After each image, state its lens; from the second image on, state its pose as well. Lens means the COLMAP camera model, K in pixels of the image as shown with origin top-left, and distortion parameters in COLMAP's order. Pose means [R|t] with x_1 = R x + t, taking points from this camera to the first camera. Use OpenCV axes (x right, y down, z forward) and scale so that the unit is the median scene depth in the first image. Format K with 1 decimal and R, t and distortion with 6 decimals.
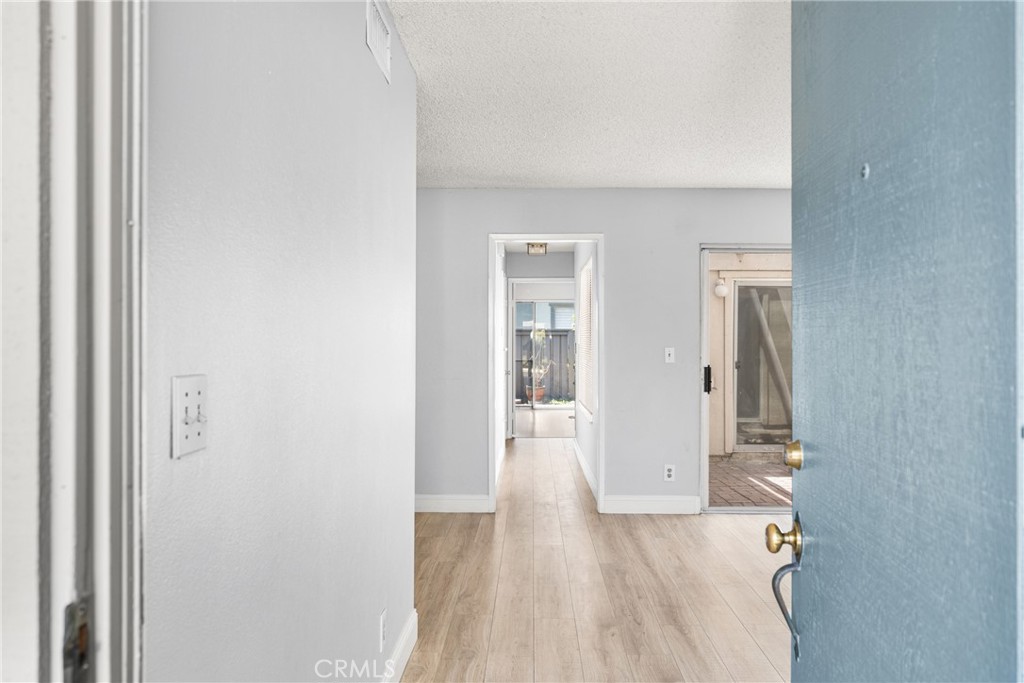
lens RADIAL K [[770.7, 0, 515.5], [0, 770.7, 340.9], [0, 0, 1]] dist [0.008364, 0.001748]
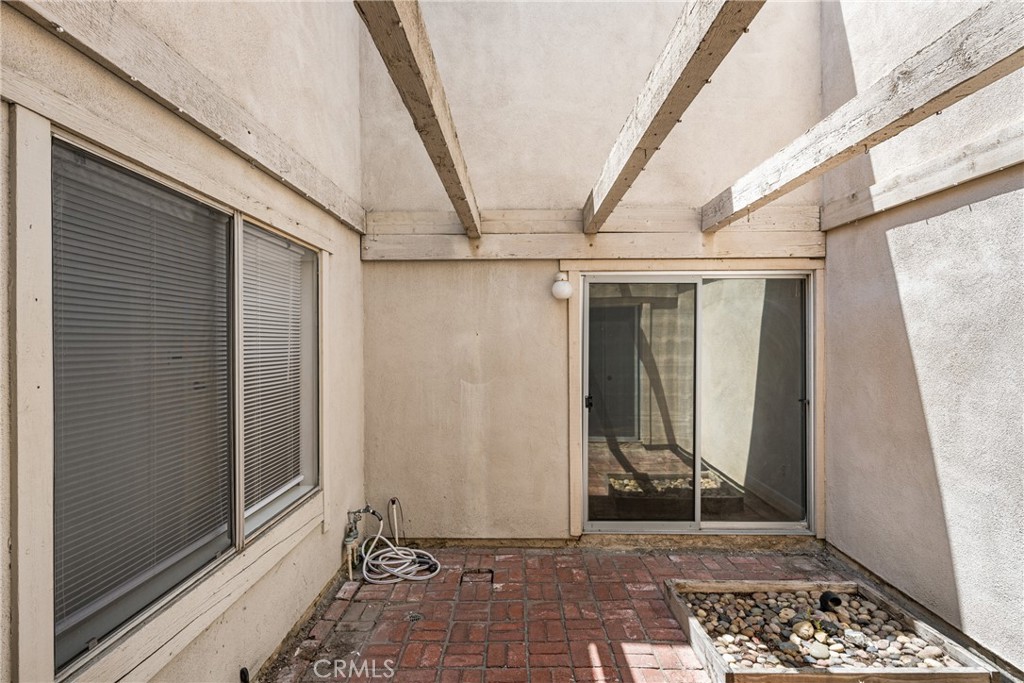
lens RADIAL K [[504.0, 0, 508.1], [0, 504.0, 341.7], [0, 0, 1]] dist [0.001893, 0.000197]
pose [[0.999901, -0.005564, 0.012905, 0.213827], [0.005625, 0.999973, -0.004740, -0.018948], [-0.012878, 0.004812, 0.999905, 0.568481]]
